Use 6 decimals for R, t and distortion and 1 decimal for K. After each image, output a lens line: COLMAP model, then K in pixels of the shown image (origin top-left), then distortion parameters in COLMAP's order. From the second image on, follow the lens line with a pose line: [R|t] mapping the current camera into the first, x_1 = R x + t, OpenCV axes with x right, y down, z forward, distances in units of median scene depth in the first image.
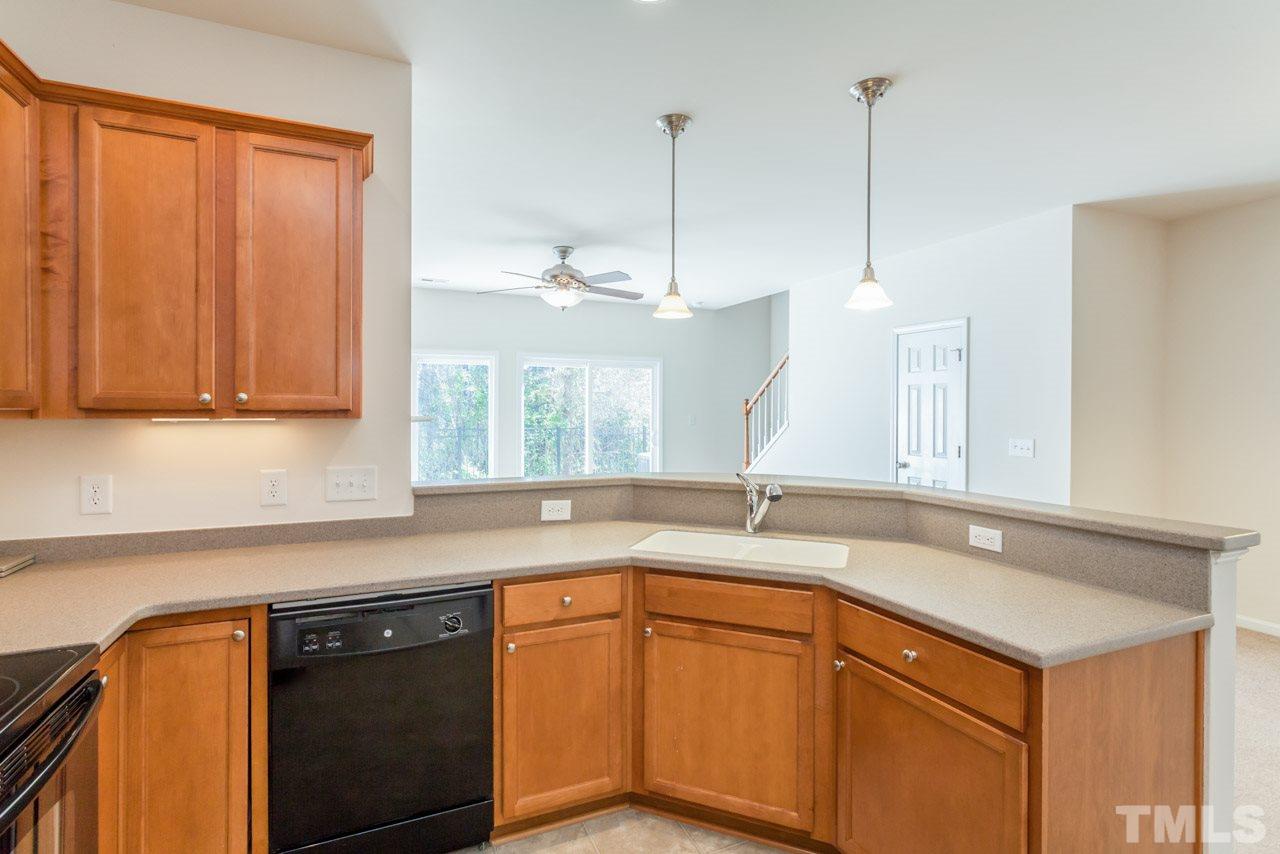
lens RADIAL K [[616.8, 0, 633.7], [0, 616.8, 406.9], [0, 0, 1]] dist [-0.001045, 0.000088]
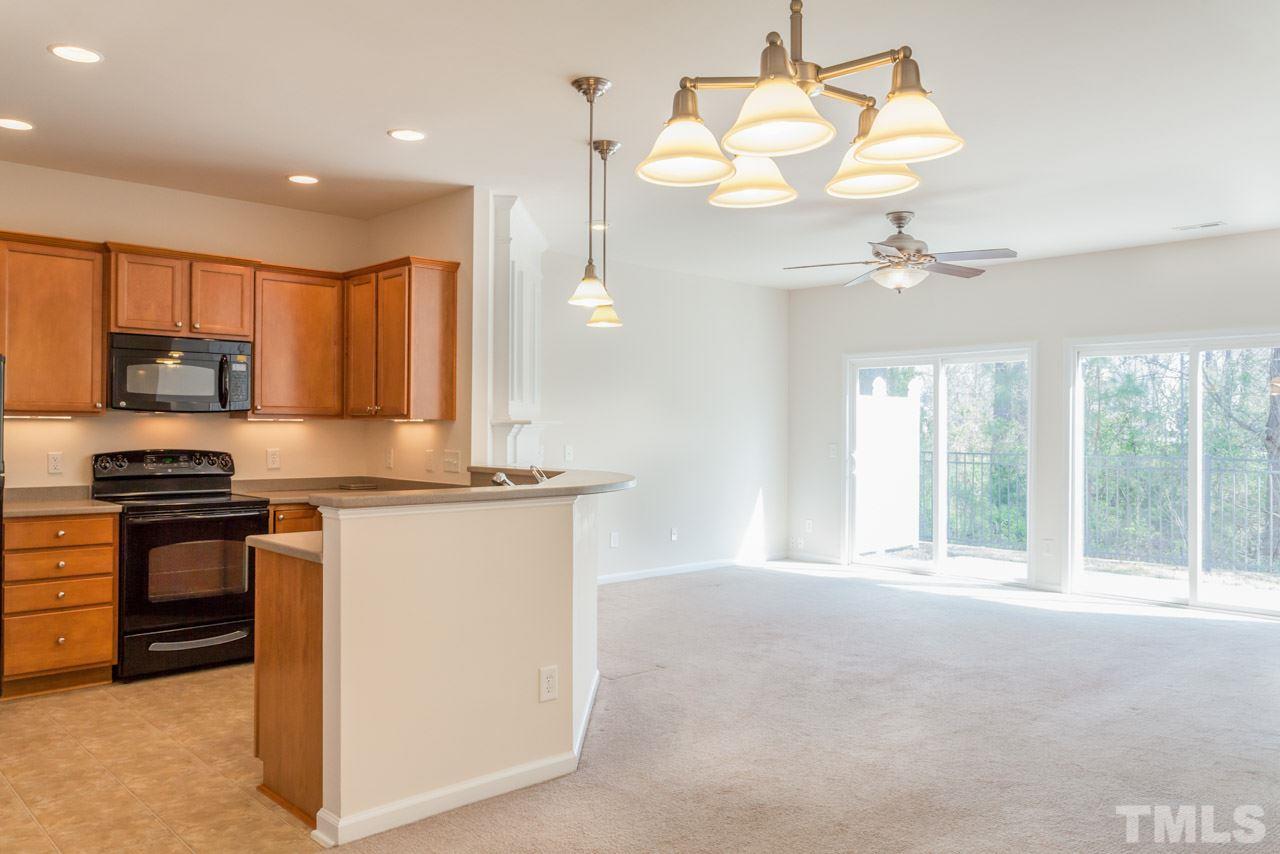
lens RADIAL K [[943.3, 0, 638.9], [0, 943.3, 424.0], [0, 0, 1]] dist [0.004324, 0.002049]
pose [[0.339726, -0.005381, -0.940509, 1.815331], [-0.002407, 0.999975, -0.006590, 0.038189], [0.940521, 0.004503, 0.339704, 0.562182]]
